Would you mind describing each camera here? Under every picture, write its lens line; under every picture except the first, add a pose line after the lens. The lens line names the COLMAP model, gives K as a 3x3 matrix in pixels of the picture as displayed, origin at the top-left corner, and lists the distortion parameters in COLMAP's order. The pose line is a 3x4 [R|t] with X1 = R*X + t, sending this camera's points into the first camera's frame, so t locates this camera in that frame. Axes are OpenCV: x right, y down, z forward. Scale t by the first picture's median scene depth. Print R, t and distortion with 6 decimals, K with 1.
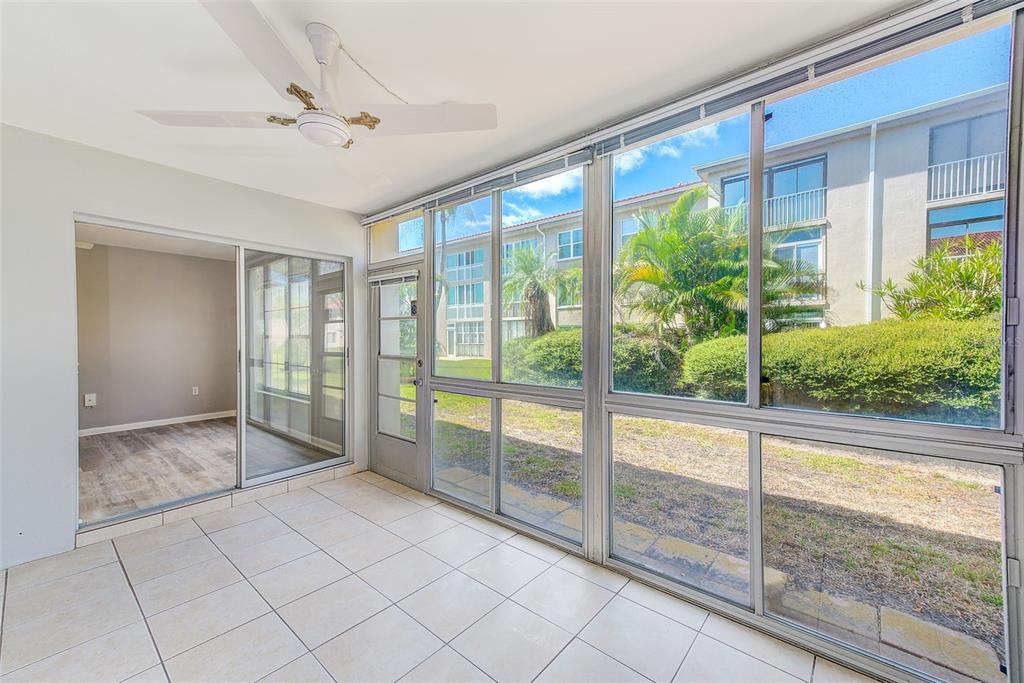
lens RADIAL K [[407.0, 0, 510.3], [0, 407.0, 342.8], [0, 0, 1]] dist [0.009511, -0.000515]
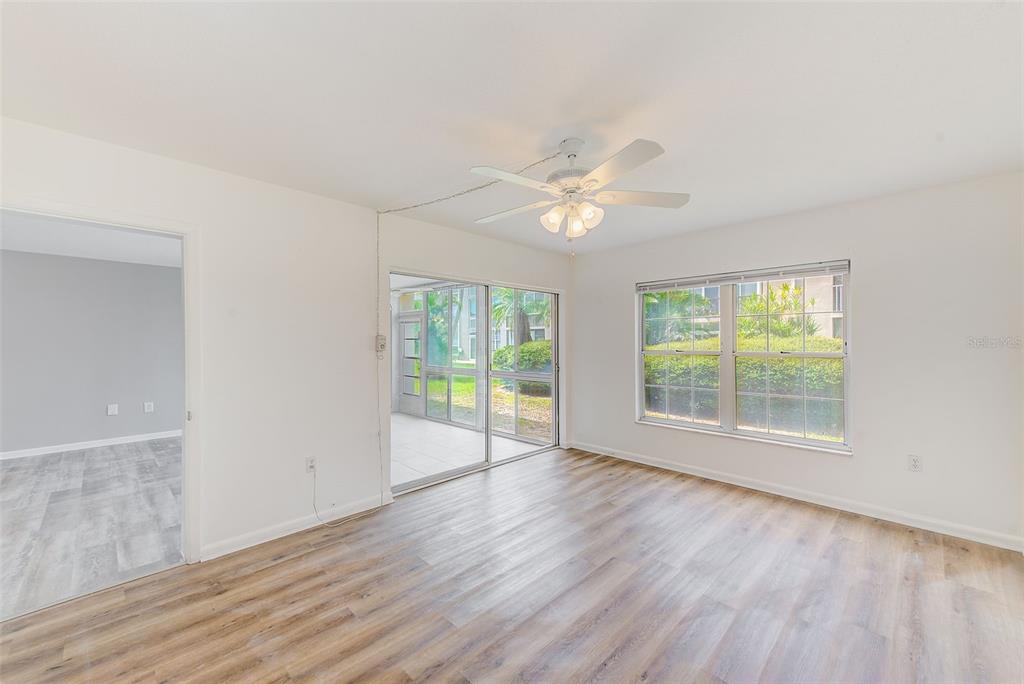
lens RADIAL K [[407.0, 0, 520.3], [0, 407.0, 340.0], [0, 0, 1]] dist [0.009511, -0.000515]
pose [[0.998403, 0.000011, -0.056500, 0.173900], [-0.000988, 0.999851, -0.017262, -0.009996], [0.056492, 0.017290, 0.998253, -0.464631]]
